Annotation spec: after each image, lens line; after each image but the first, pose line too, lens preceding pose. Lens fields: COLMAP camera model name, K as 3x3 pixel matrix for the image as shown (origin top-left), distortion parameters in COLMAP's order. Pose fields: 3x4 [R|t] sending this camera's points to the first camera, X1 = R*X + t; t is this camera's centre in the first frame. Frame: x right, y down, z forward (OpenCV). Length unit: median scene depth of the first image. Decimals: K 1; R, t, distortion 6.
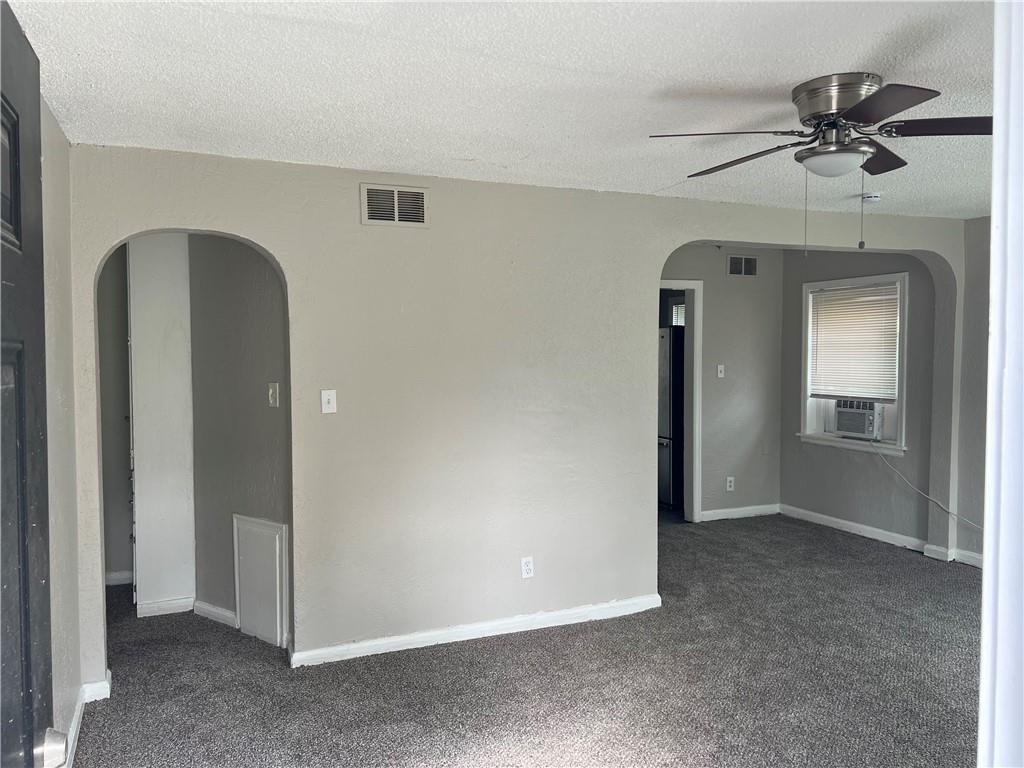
lens RADIAL K [[778.9, 0, 512.0], [0, 778.9, 384.0], [0, 0, 1]] dist [0.051642, -0.058503]
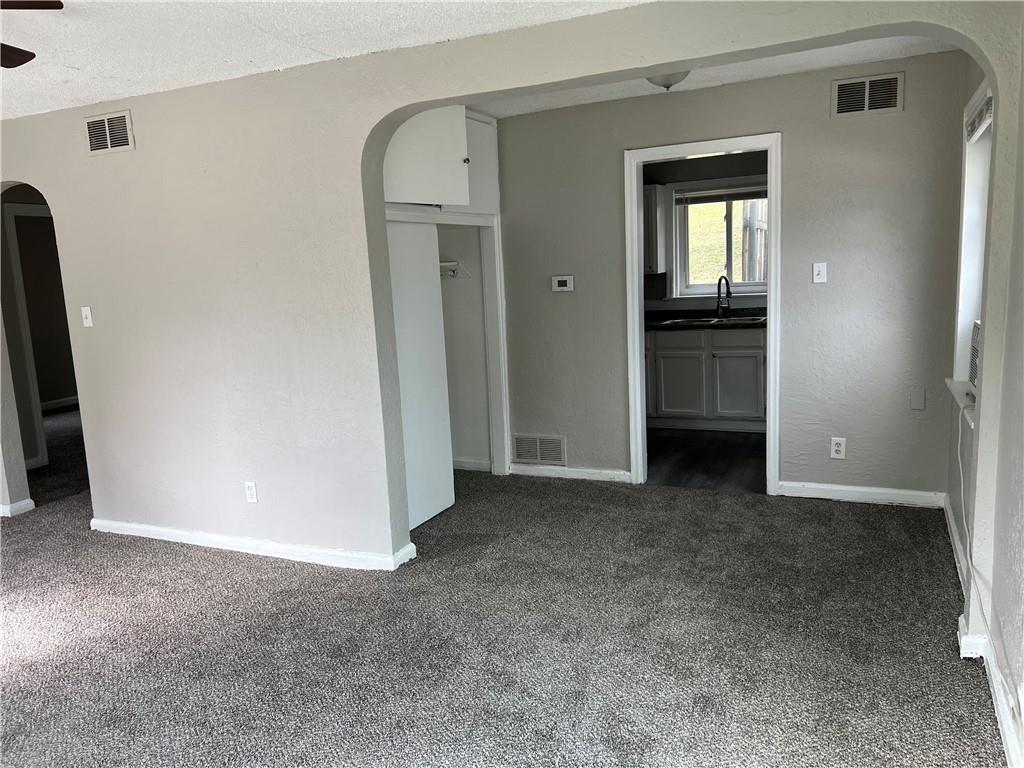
lens RADIAL K [[772.1, 0, 496.2], [0, 772.1, 383.6], [0, 0, 1]] dist [0.053420, -0.058552]
pose [[0.663909, 0.089591, -0.742427, 0.998672], [0.012379, 0.991345, 0.130699, -0.022775], [0.747711, -0.095962, 0.657054, 0.652540]]
